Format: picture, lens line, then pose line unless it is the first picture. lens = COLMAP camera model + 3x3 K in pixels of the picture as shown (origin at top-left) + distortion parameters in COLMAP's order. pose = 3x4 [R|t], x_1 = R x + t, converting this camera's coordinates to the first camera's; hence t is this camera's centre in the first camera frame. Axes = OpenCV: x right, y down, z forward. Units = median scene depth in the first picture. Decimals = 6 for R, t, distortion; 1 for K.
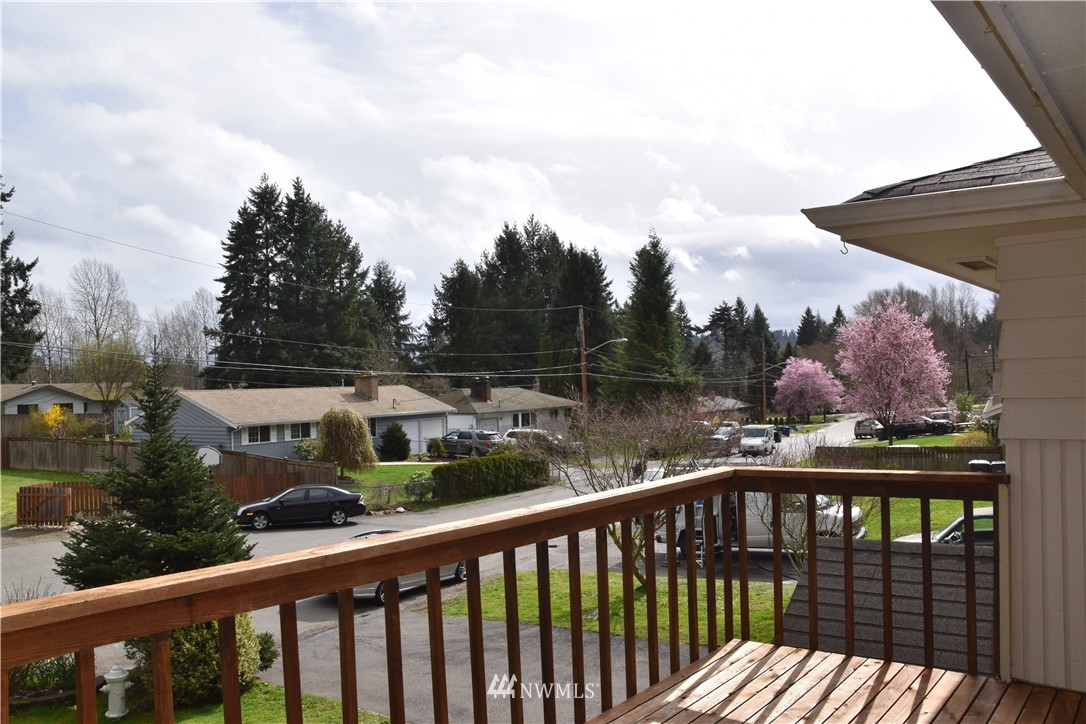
lens RADIAL K [[863.0, 0, 537.8], [0, 863.0, 364.0], [0, 0, 1]] dist [-0.082182, 0.009050]
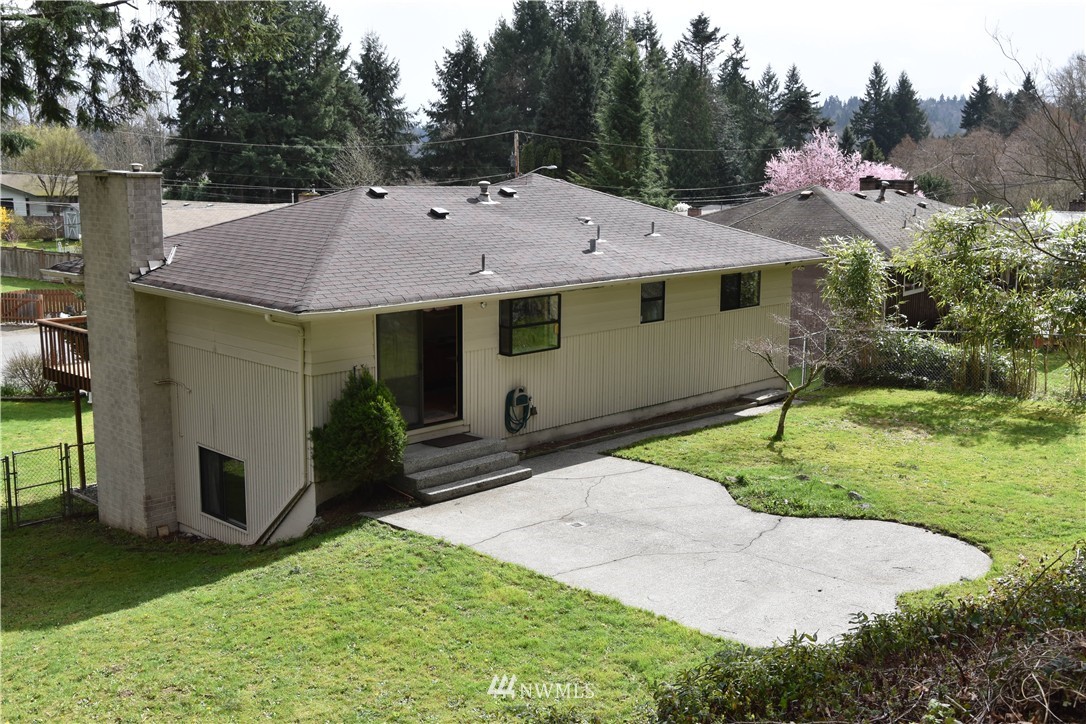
lens RADIAL K [[1119.2, 0, 545.8], [0, 1119.2, 357.4], [0, 0, 1]] dist [0.024946, 0.000000]
pose [[0.998079, 0.036688, -0.049914, 0.065142], [-0.026721, 0.981916, 0.187422, -0.021666], [0.055888, -0.185728, 0.981010, -0.142258]]
